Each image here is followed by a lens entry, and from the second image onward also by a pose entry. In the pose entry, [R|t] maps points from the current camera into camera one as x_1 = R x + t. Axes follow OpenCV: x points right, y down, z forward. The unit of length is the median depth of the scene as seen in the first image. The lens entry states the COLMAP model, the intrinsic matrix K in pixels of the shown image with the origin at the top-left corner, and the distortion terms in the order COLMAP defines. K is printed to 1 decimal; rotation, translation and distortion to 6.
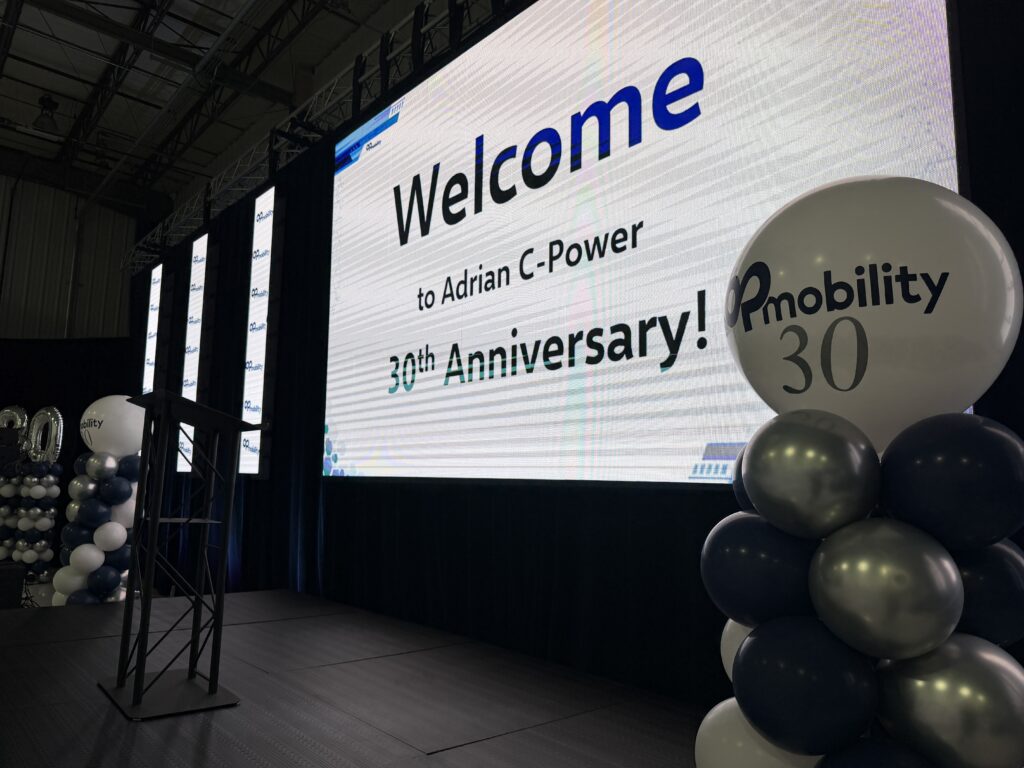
lens RADIAL K [[721.5, 0, 510.1], [0, 721.5, 384.1], [0, 0, 1]] dist [0.083262, -0.114076]
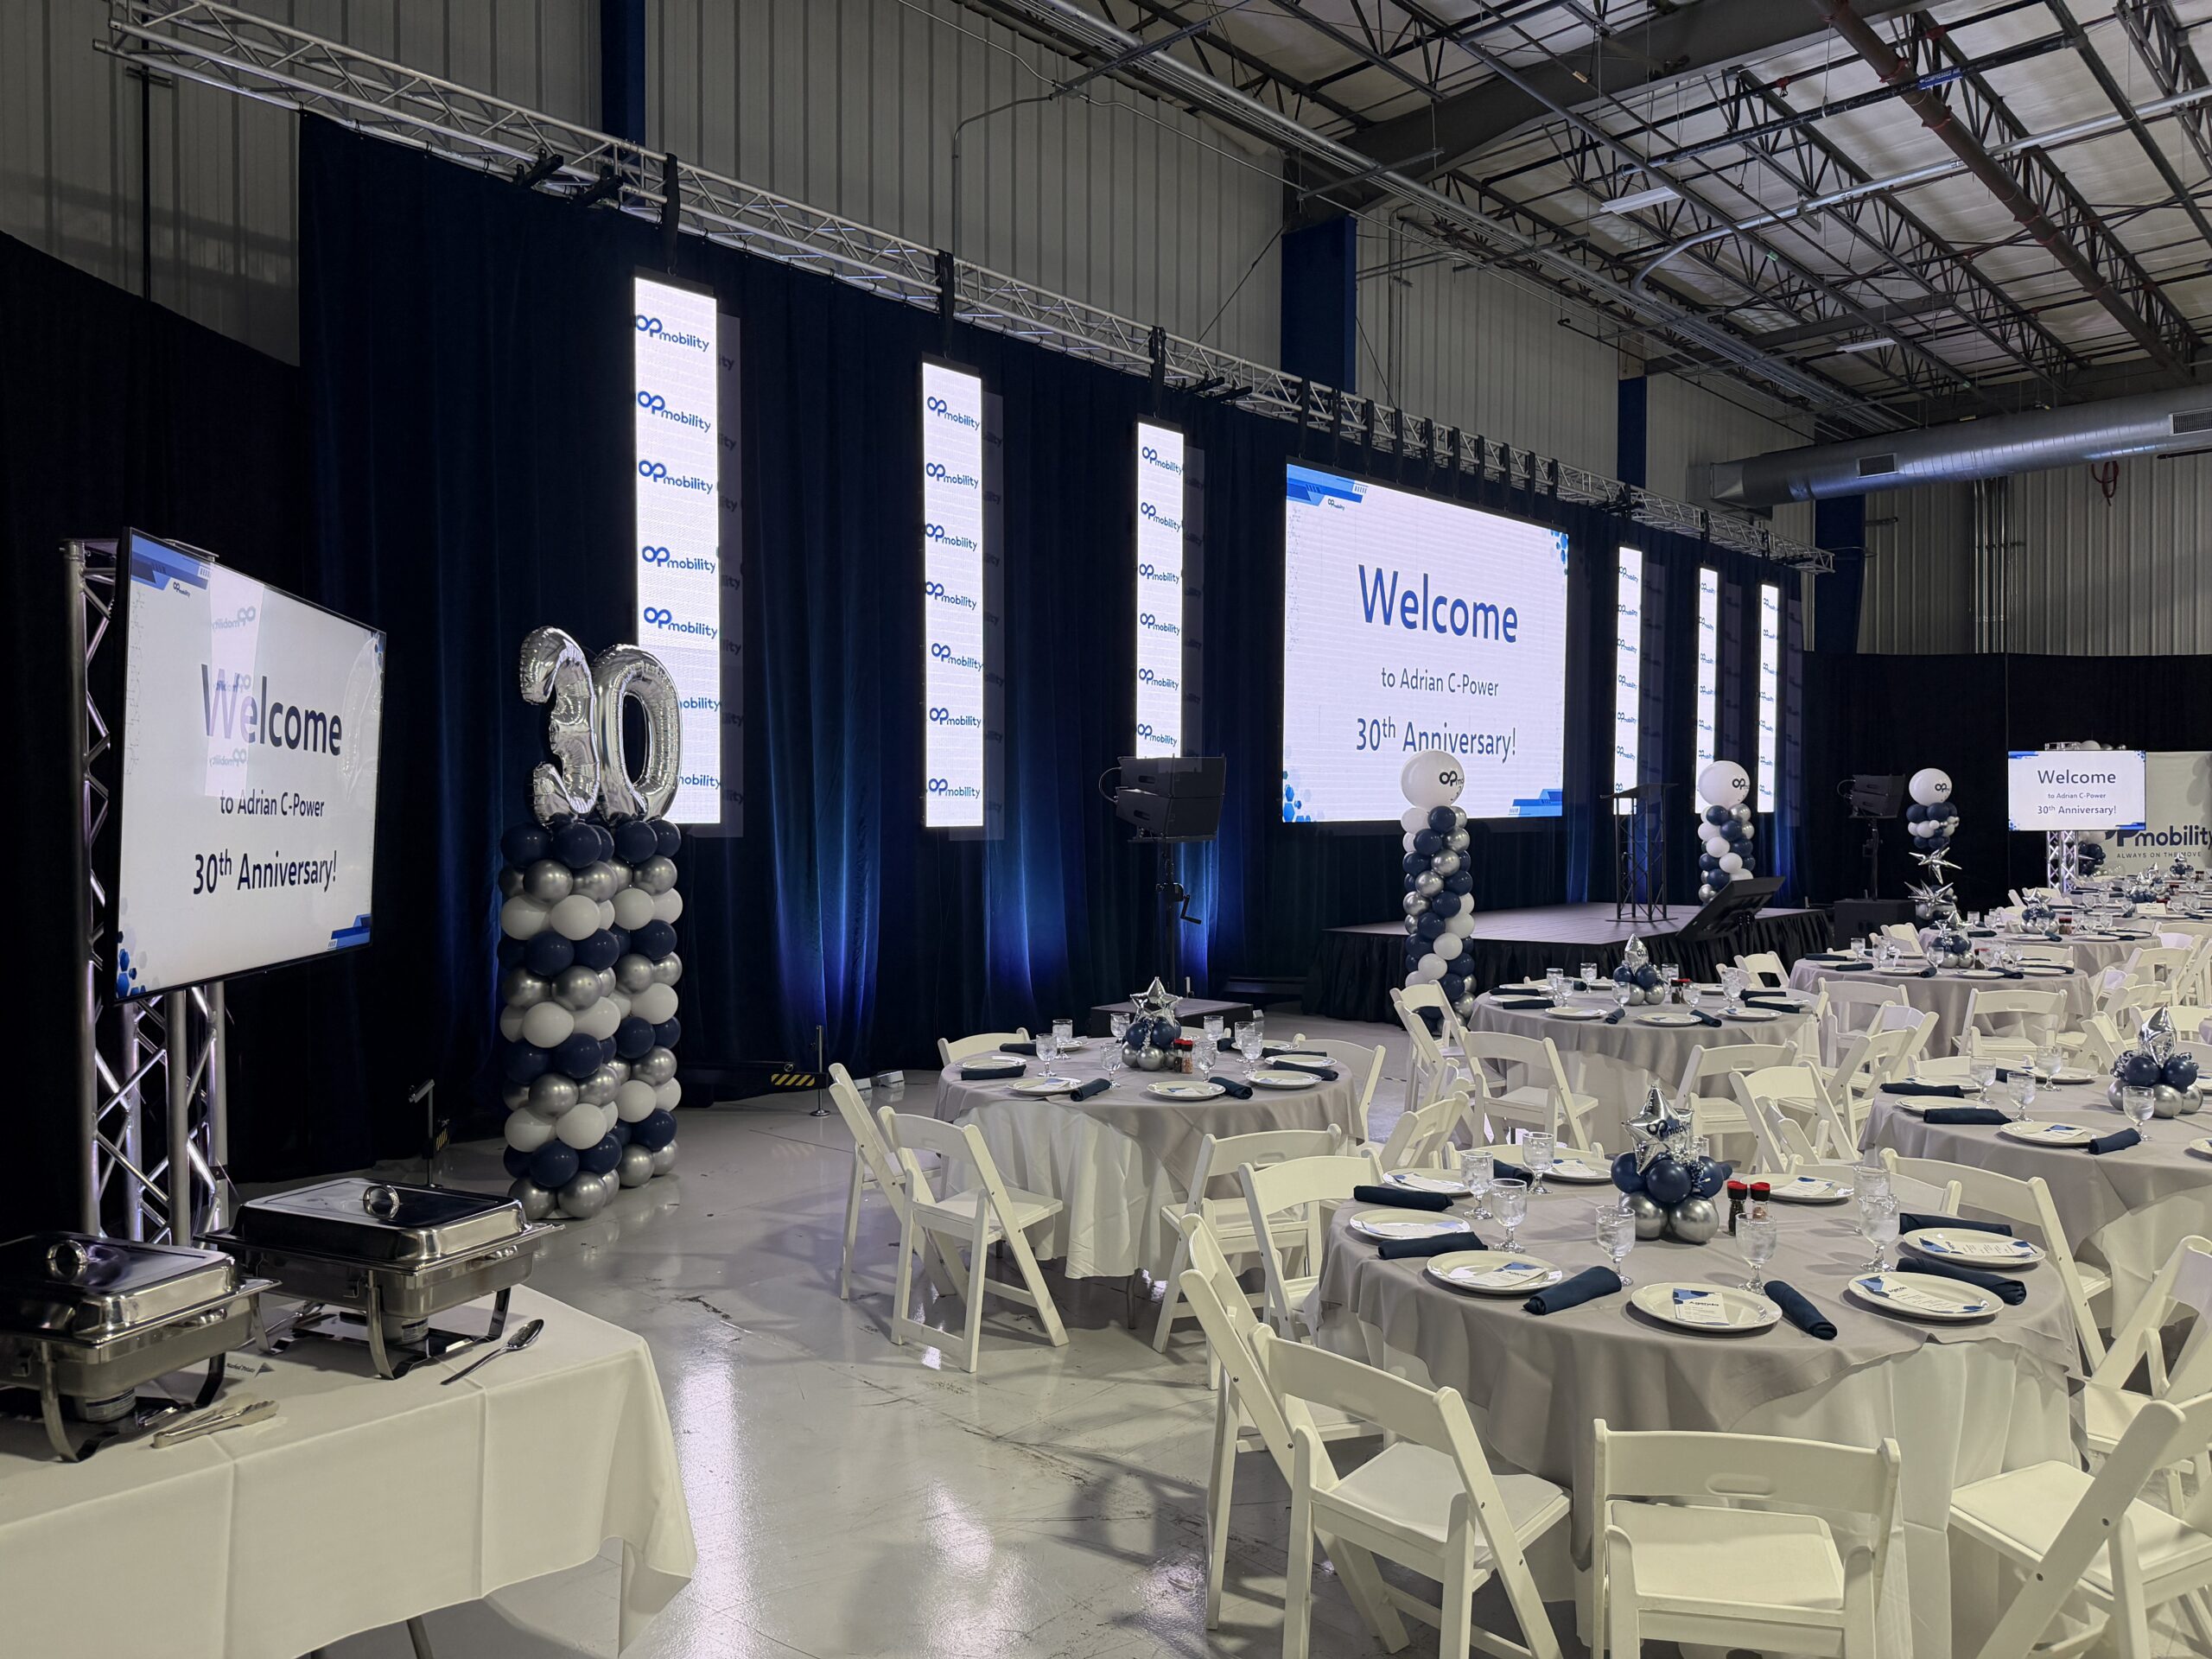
lens RADIAL K [[1560.4, 0, 1108.9], [0, 1560.4, 832.4], [0, 0, 1]] dist [0.054091, -0.067434]
pose [[-0.107617, -0.044115, 0.993213, -2.896182], [-0.130244, 0.991031, 0.029905, 0.134146], [-0.985624, -0.126142, -0.112398, 1.829841]]
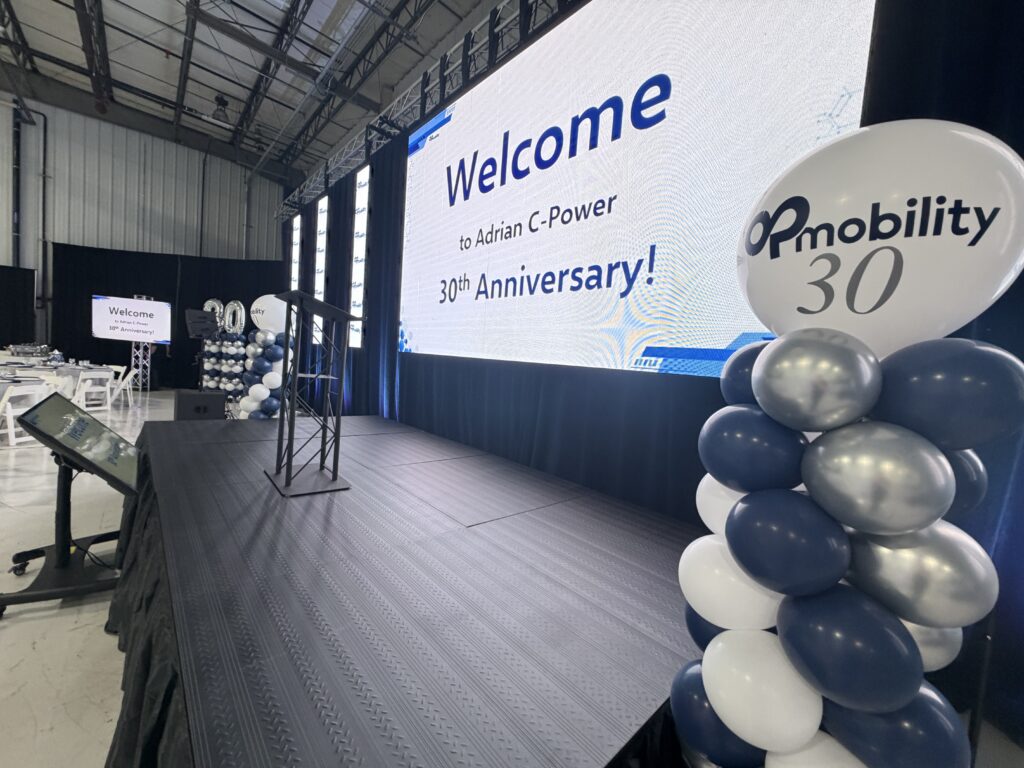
lens RADIAL K [[406.0, 0, 507.8], [0, 406.0, 382.7], [0, 0, 1]] dist [-0.000319, 0.000208]
pose [[0.998324, 0.053847, 0.021200, -0.028245], [-0.056898, 0.980176, 0.189782, 0.006323], [-0.010560, -0.190670, 0.981597, 0.082011]]
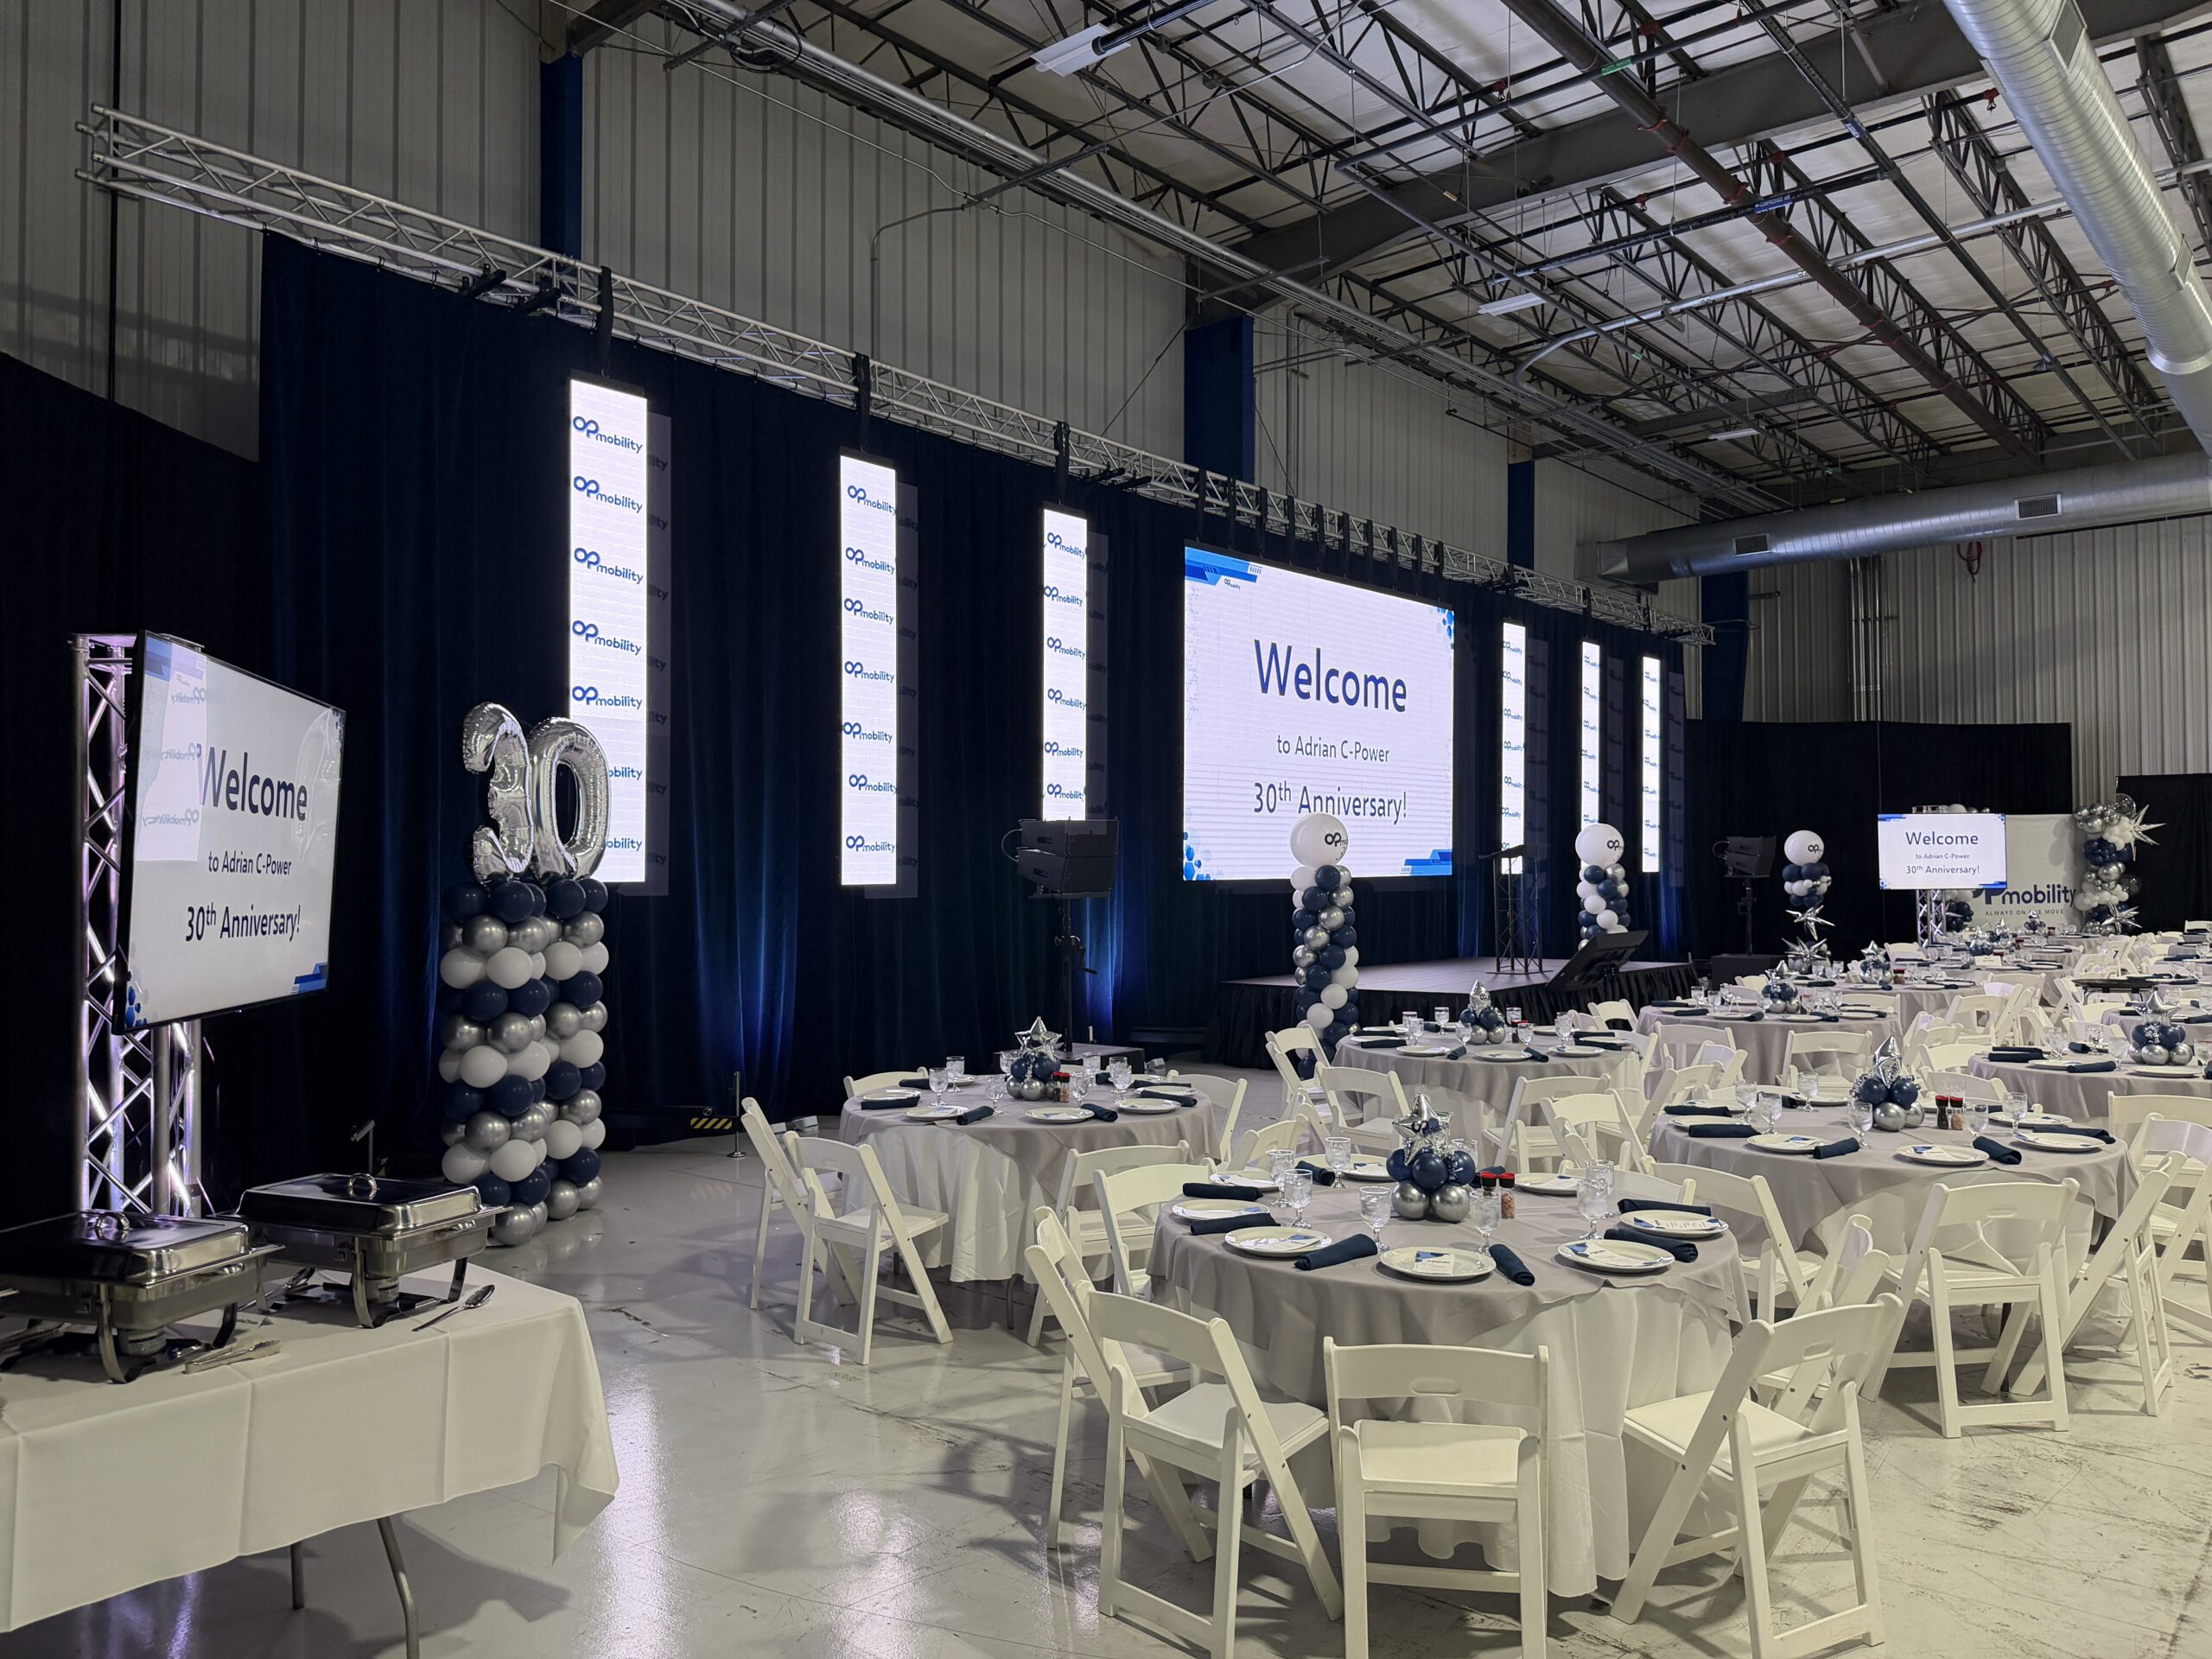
lens RADIAL K [[1558.6, 0, 1101.9], [0, 1558.6, 829.8], [0, 0, 1]] dist [0.083262, -0.114076]
pose [[-0.146768, -0.003996, 0.989163, -3.051901], [-0.129885, 0.991412, -0.015267, 0.128751], [-0.980606, -0.130718, -0.146027, 1.809157]]
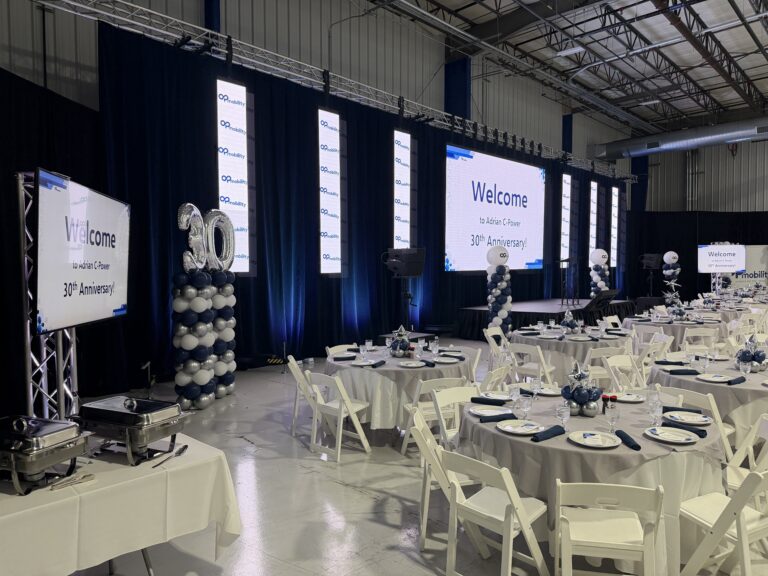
lens RADIAL K [[542.0, 0, 384.0], [0, 542.0, 288.0], [0, 0, 1]] dist [0.050880, -0.062103]
pose [[-0.106984, -0.067556, 0.991963, -2.886944], [-0.126483, 0.990508, 0.053815, 0.135753], [-0.986183, -0.119709, -0.114514, 1.829325]]
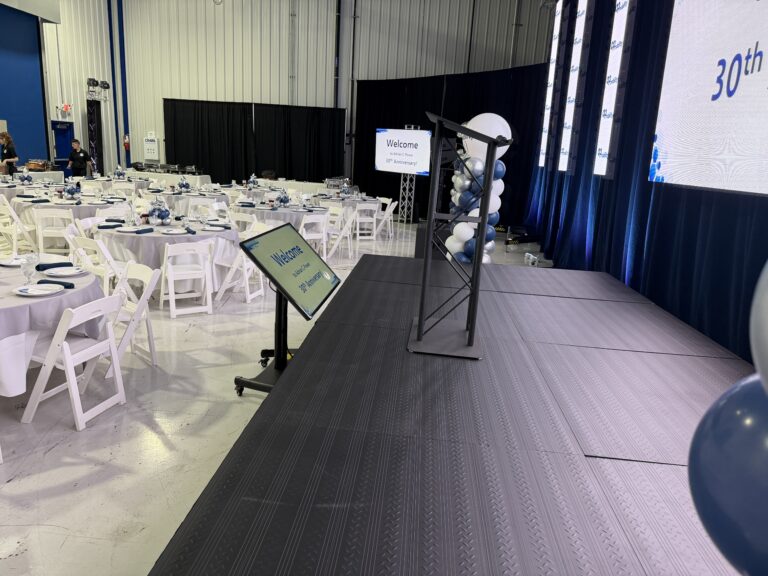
lens RADIAL K [[542.0, 0, 384.0], [0, 542.0, 288.0], [0, 0, 1]] dist [0.050880, -0.062103]
pose [[0.693832, 0.181925, -0.696779, 0.096028], [0.058719, 0.950050, 0.306523, 0.000818], [0.717739, -0.253589, 0.648493, 0.150035]]
